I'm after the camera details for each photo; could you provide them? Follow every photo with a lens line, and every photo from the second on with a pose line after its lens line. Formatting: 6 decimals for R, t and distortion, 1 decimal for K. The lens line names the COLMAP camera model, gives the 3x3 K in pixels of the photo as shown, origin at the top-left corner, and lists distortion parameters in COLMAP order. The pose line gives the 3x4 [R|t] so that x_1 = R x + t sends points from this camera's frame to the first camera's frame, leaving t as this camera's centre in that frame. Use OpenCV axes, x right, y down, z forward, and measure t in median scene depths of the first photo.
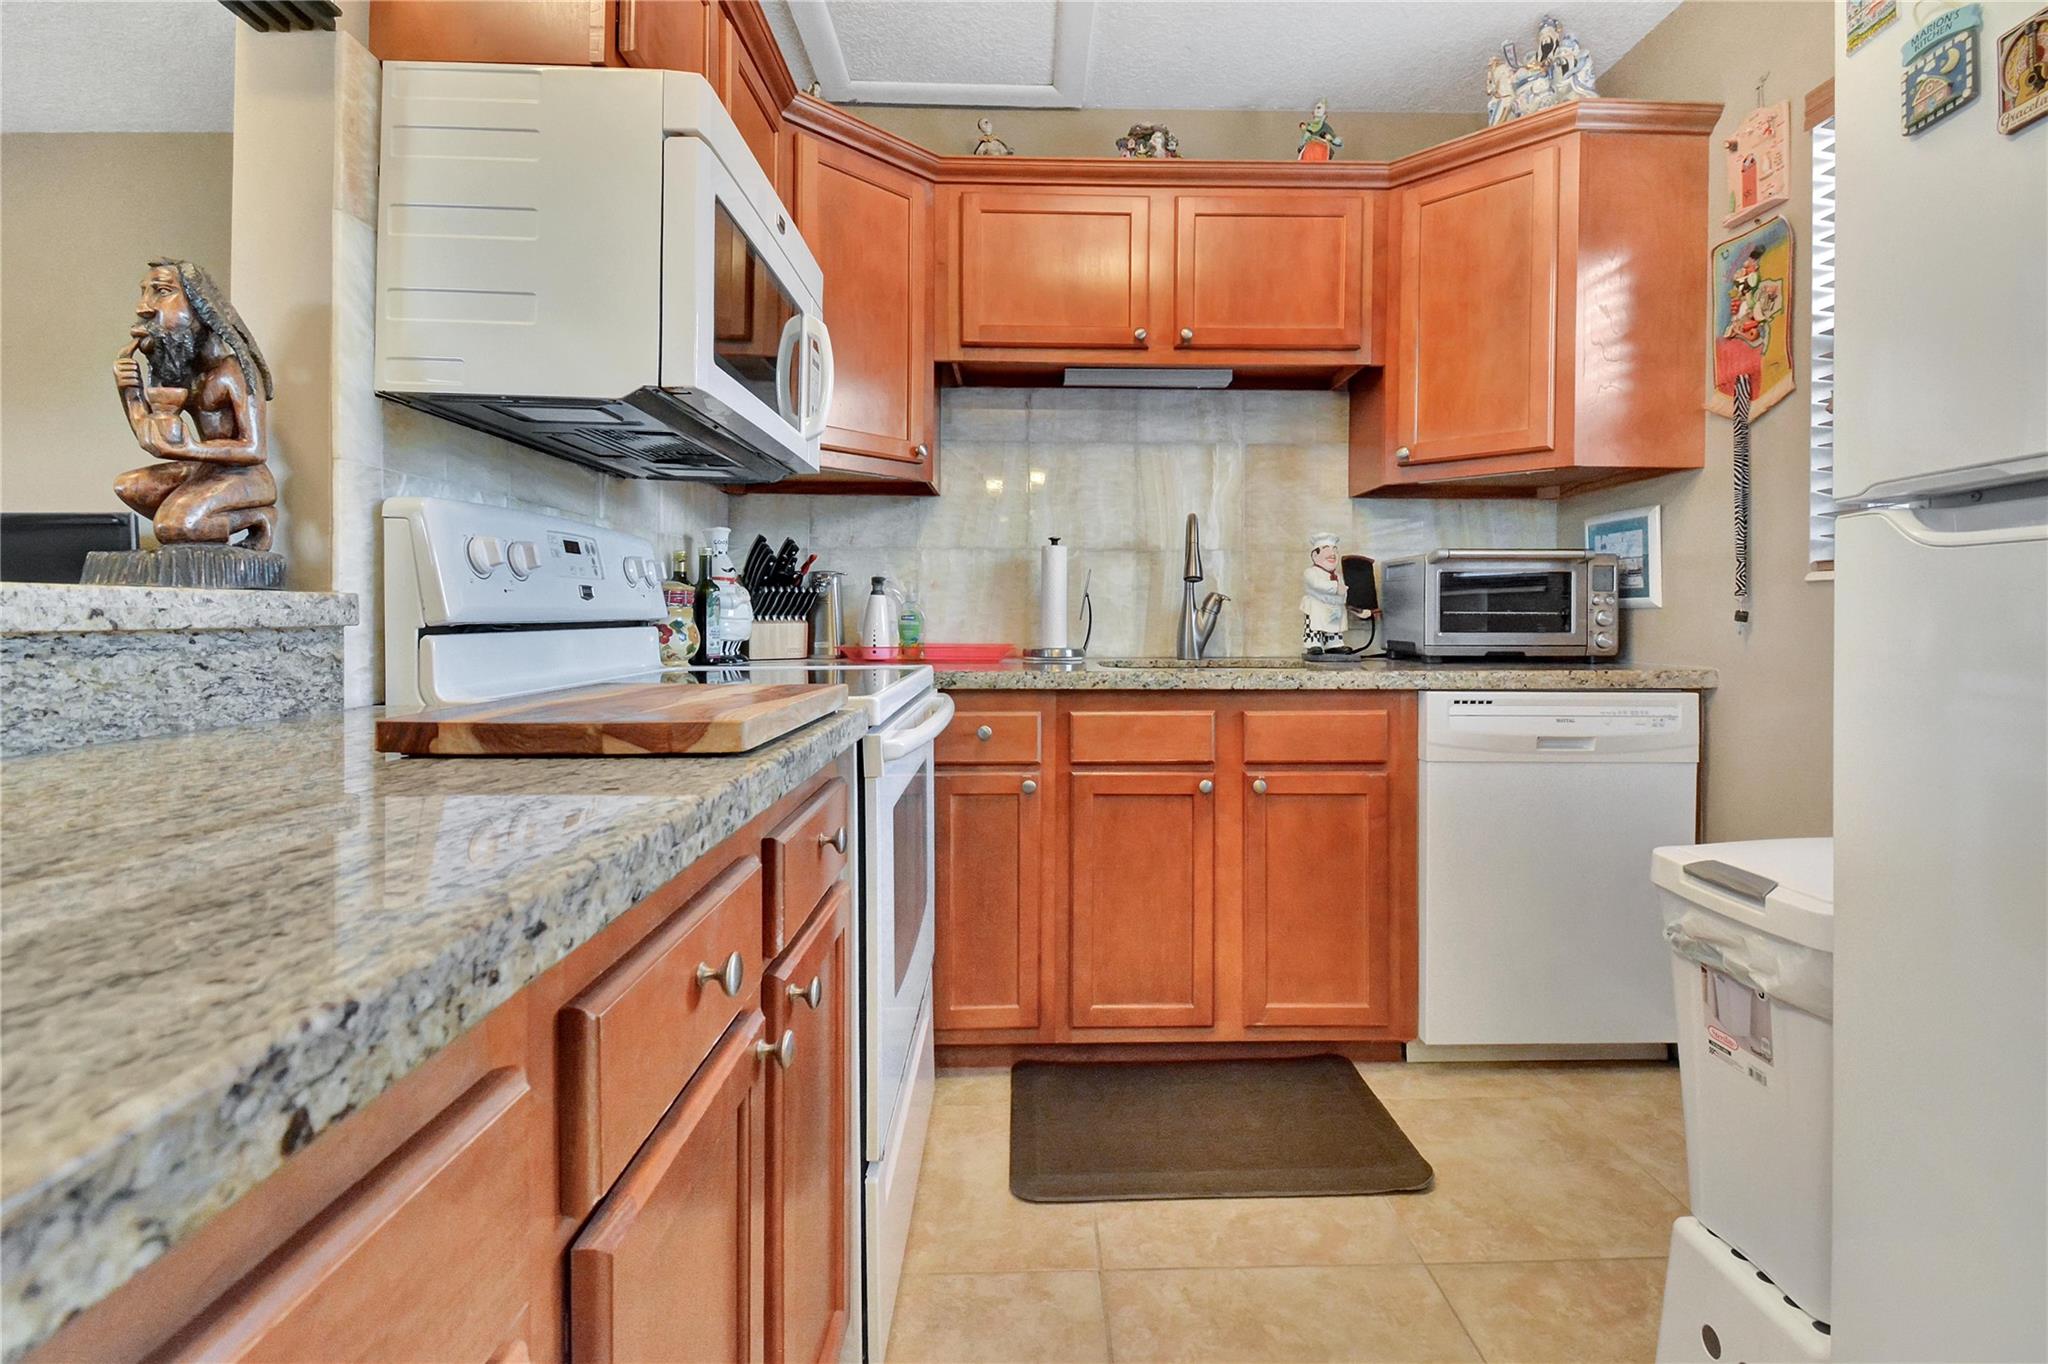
lens RADIAL K [[945.5, 0, 1067.1], [0, 945.5, 615.0], [0, 0, 1]] dist [0.004798, -0.012435]
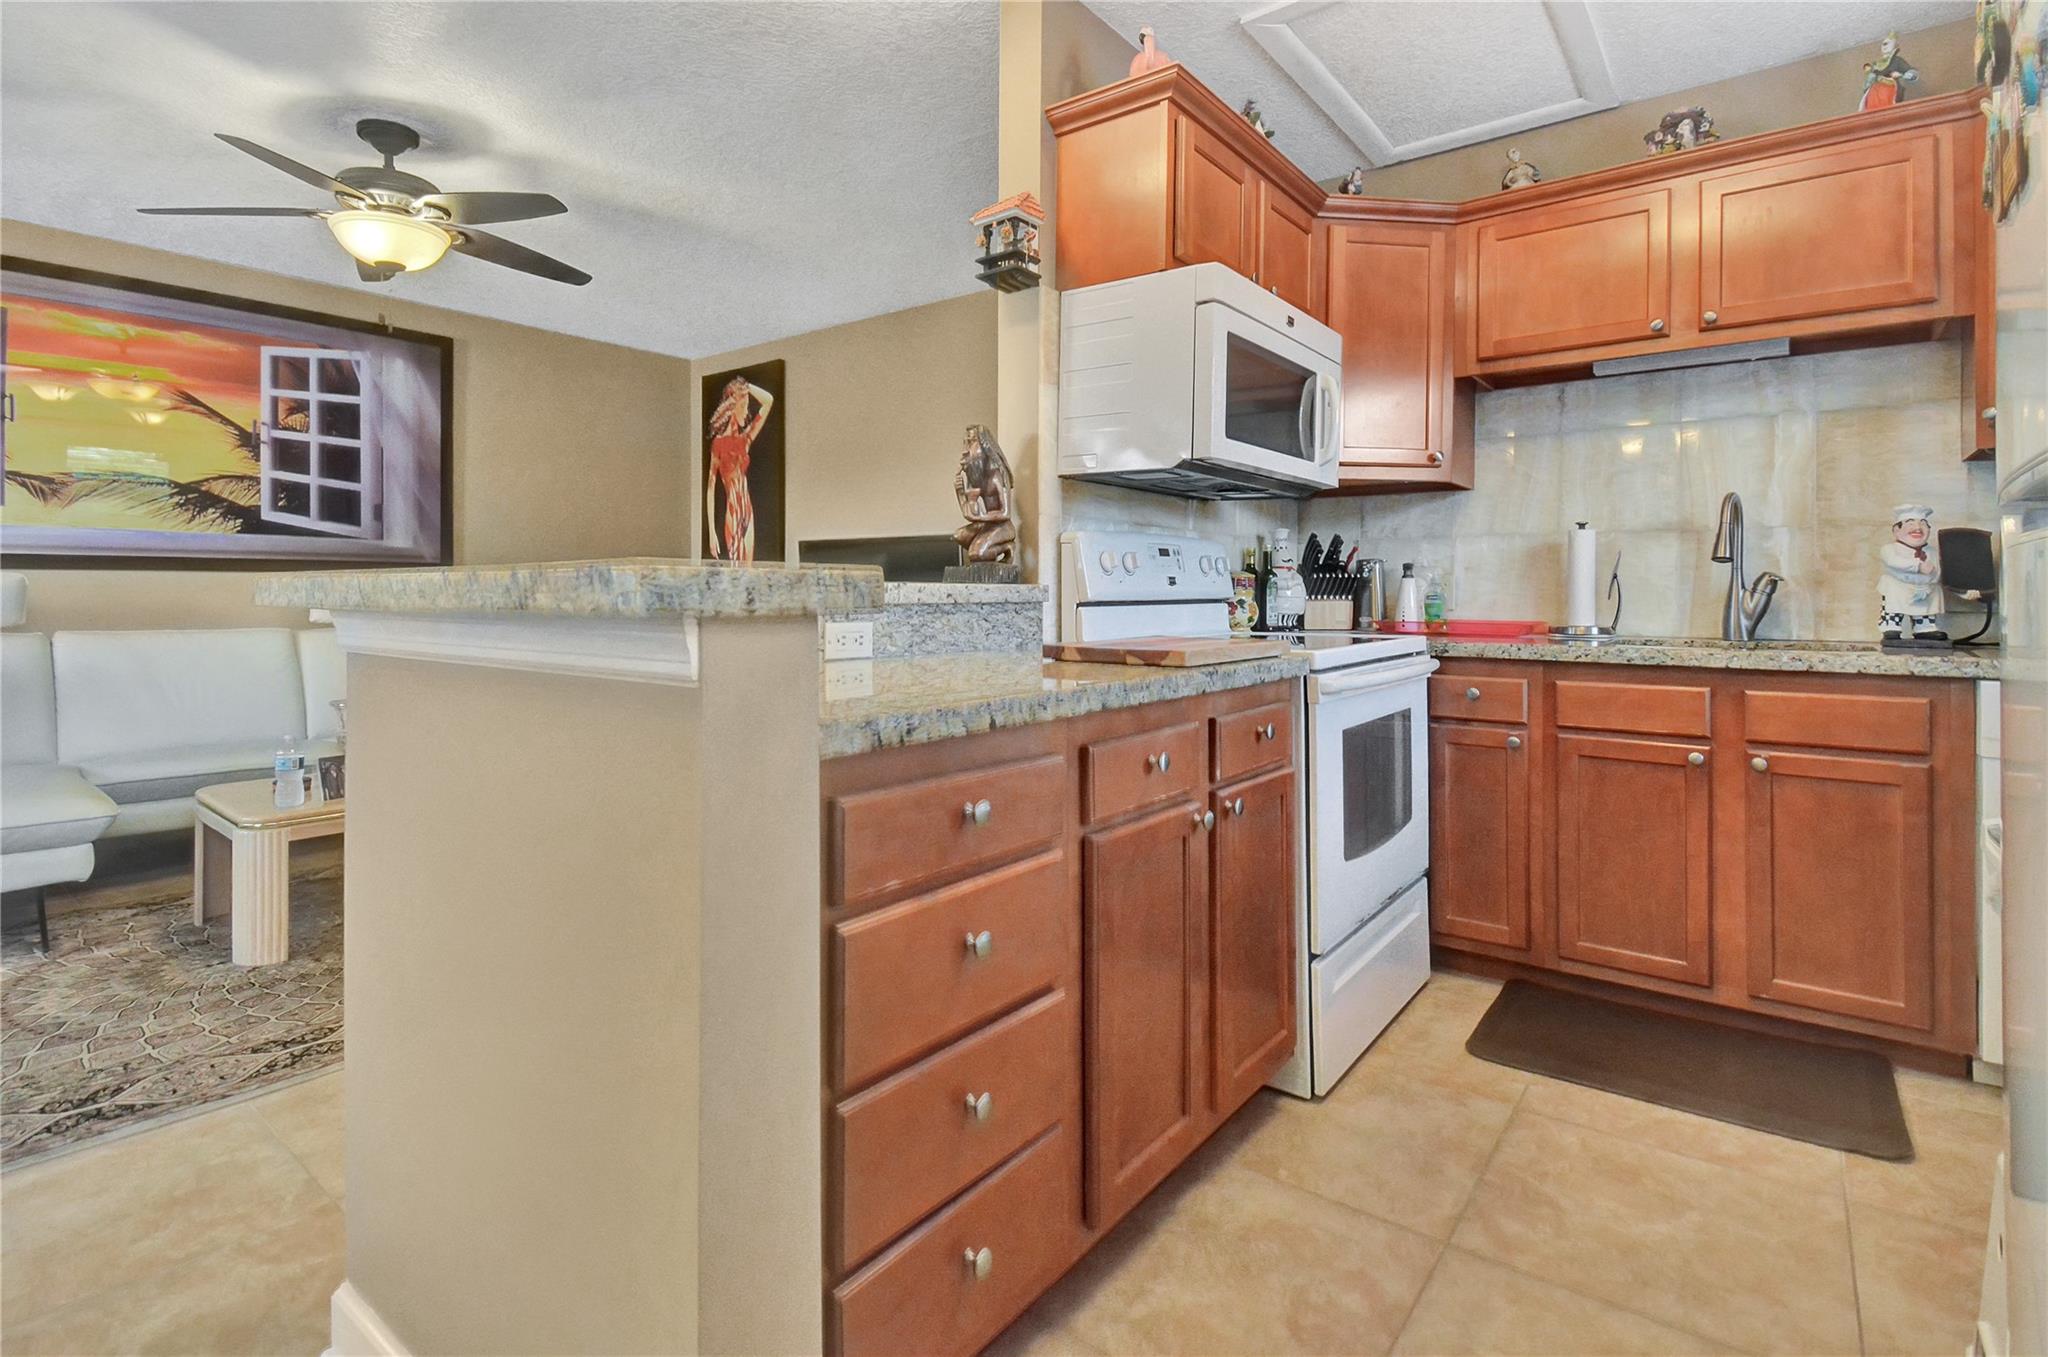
lens RADIAL K [[945.5, 0, 1075.2], [0, 945.5, 611.3], [0, 0, 1]] dist [0.004798, -0.012435]
pose [[0.788200, 0.011469, -0.615313, 0.247880], [0.000912, 0.999803, 0.019805, -0.003832], [0.615419, -0.016172, 0.788034, -0.251514]]
